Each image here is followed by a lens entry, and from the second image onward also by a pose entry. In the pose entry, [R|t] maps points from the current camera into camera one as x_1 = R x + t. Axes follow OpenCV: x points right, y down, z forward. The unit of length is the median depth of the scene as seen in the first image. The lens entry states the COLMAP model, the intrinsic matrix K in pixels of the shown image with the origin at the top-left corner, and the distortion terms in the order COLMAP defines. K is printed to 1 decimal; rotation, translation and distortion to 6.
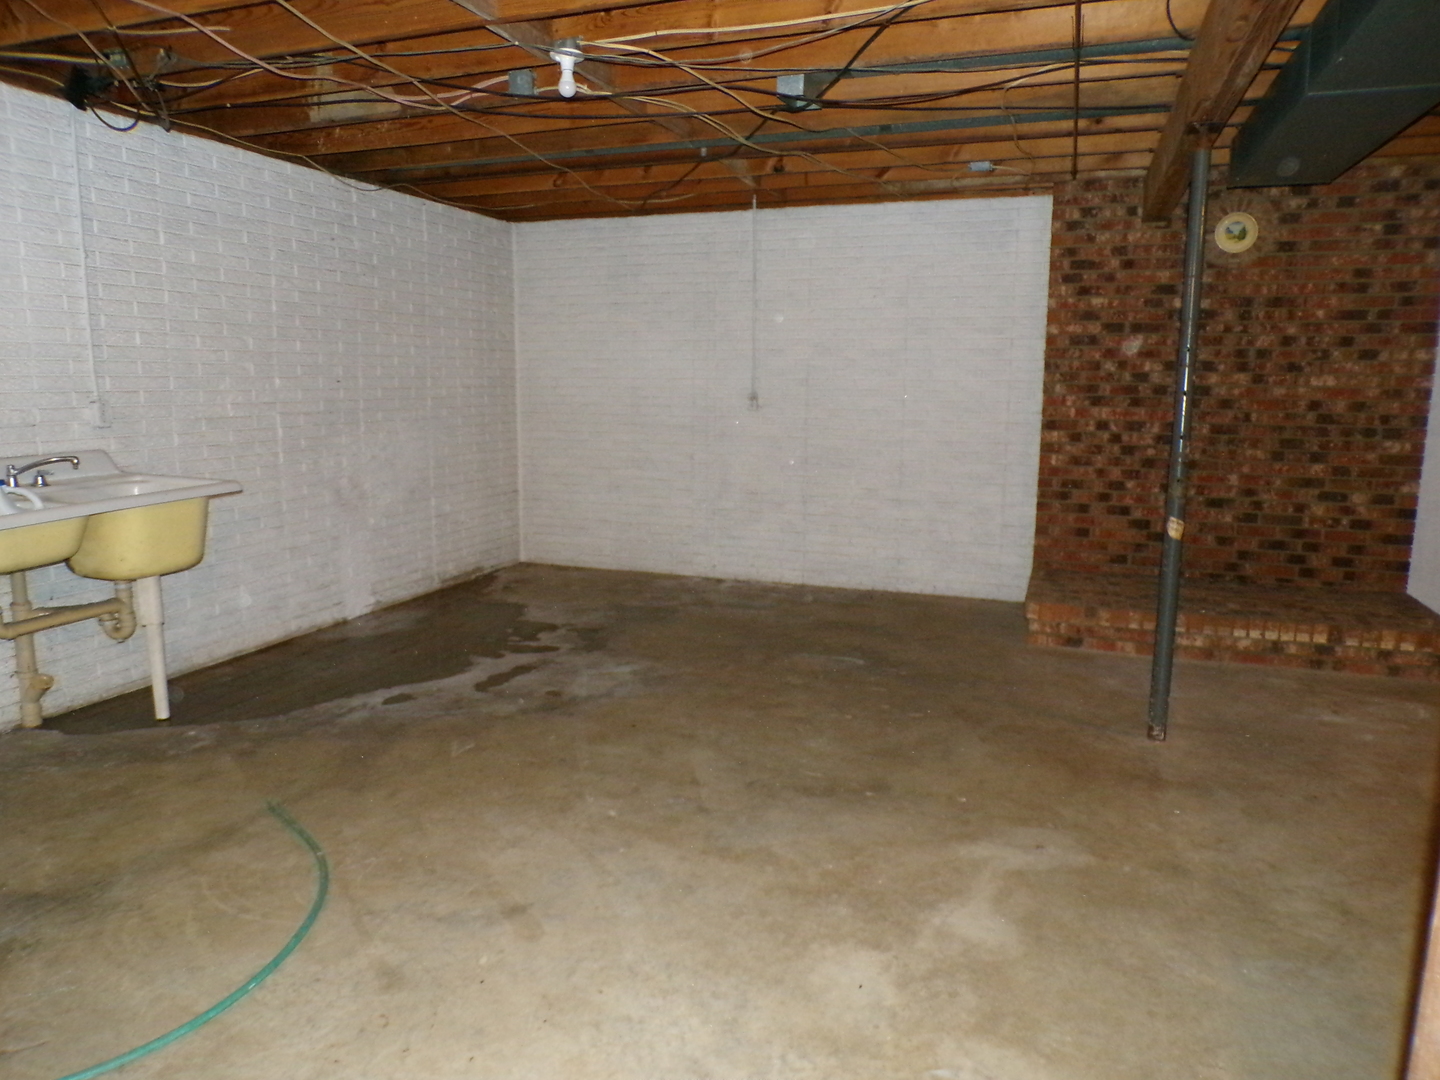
lens RADIAL K [[973.3, 0, 714.7], [0, 973.3, 544.1], [0, 0, 1]] dist [-0.047049, 0.022669]
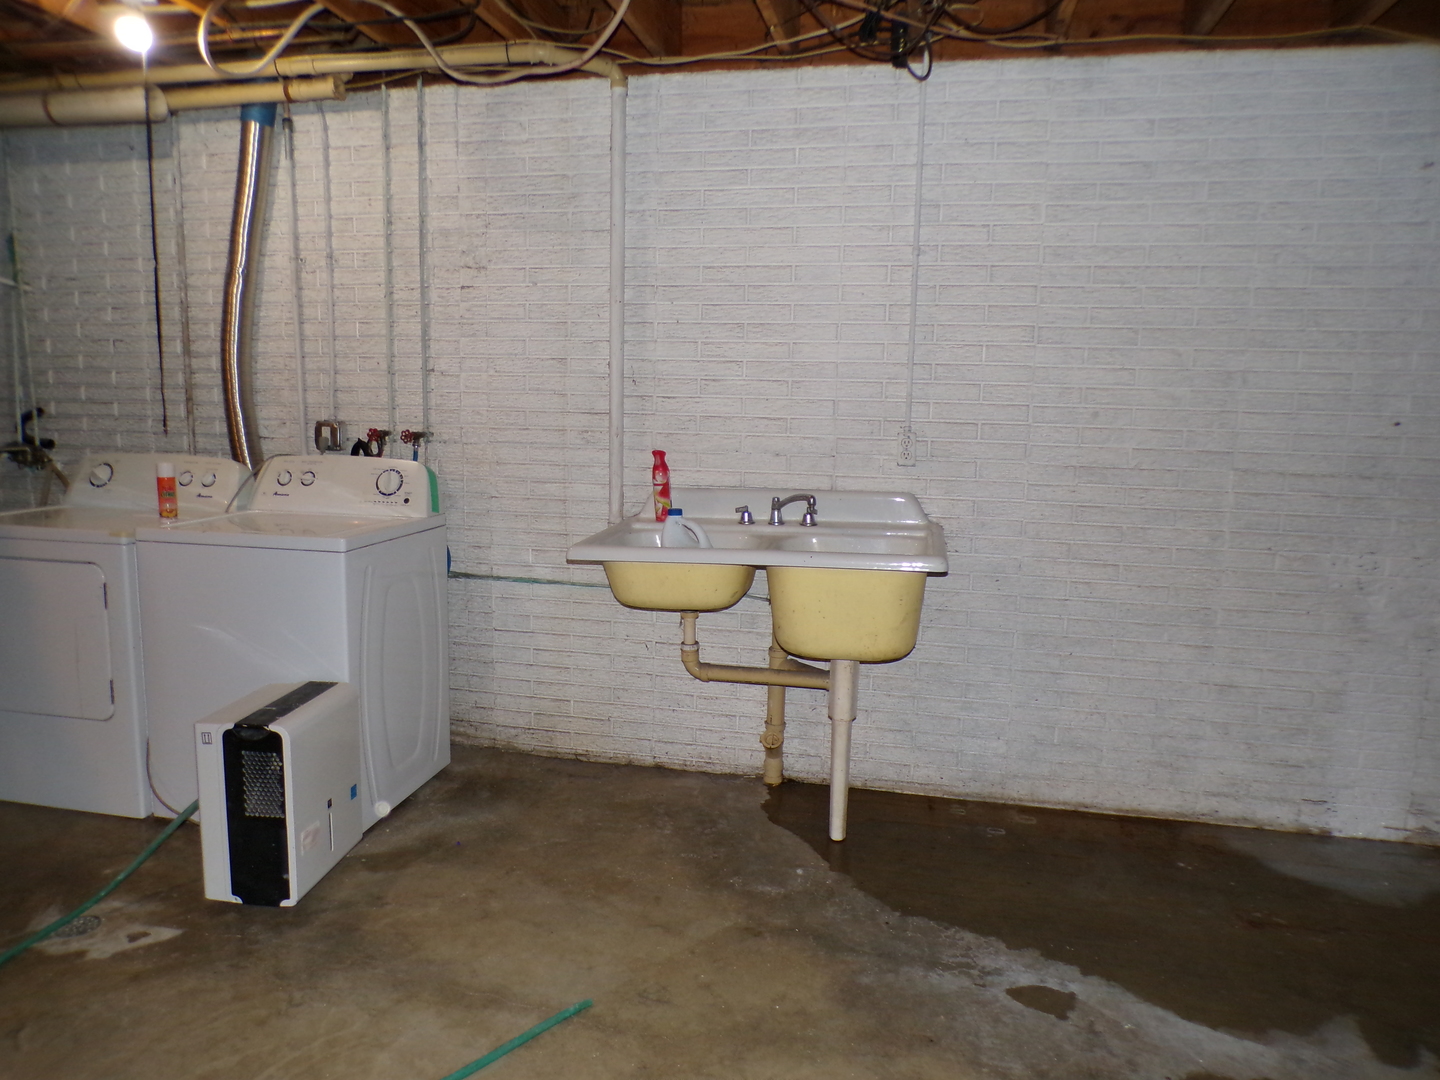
lens RADIAL K [[973.3, 0, 714.7], [0, 973.3, 544.1], [0, 0, 1]] dist [-0.047049, 0.022669]
pose [[0.133242, 0.141306, -0.980958, 0.149336], [-0.188041, 0.975409, 0.114965, -0.123743], [0.973081, 0.169142, 0.156537, 0.743629]]
